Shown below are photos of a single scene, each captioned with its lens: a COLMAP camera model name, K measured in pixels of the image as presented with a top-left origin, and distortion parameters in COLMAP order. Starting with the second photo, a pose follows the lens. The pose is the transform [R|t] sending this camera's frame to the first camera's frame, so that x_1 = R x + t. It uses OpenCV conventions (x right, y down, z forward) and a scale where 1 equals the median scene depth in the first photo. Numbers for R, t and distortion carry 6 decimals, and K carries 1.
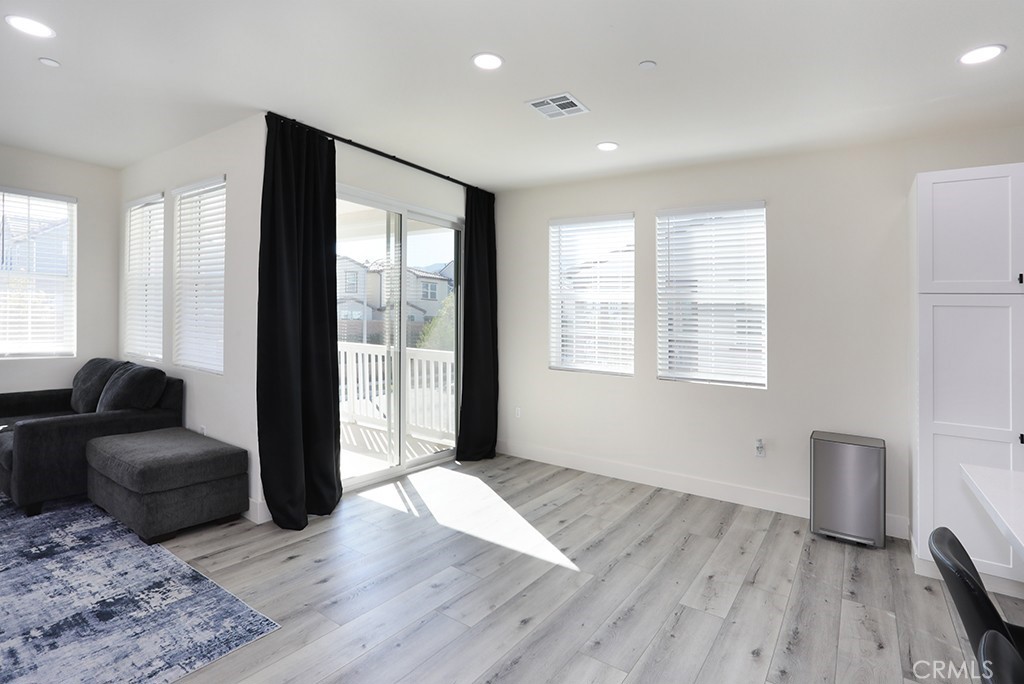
lens RADIAL K [[509.0, 0, 511.1], [0, 509.0, 302.9], [0, 0, 1]] dist [-0.053852, 0.018118]
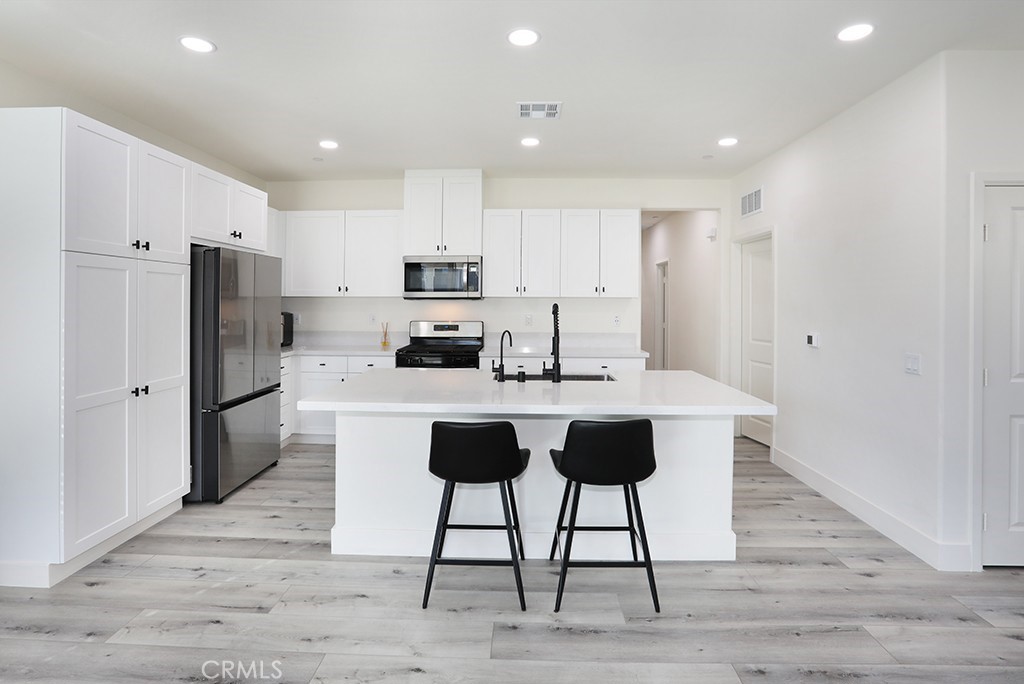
lens RADIAL K [[509.0, 0, 511.1], [0, 509.0, 302.9], [0, 0, 1]] dist [-0.053852, 0.018118]
pose [[-0.543257, -0.039600, 0.838632, -0.286382], [-0.048599, 0.998695, 0.015676, 0.019629], [-0.838159, -0.032241, -0.544472, 0.844963]]
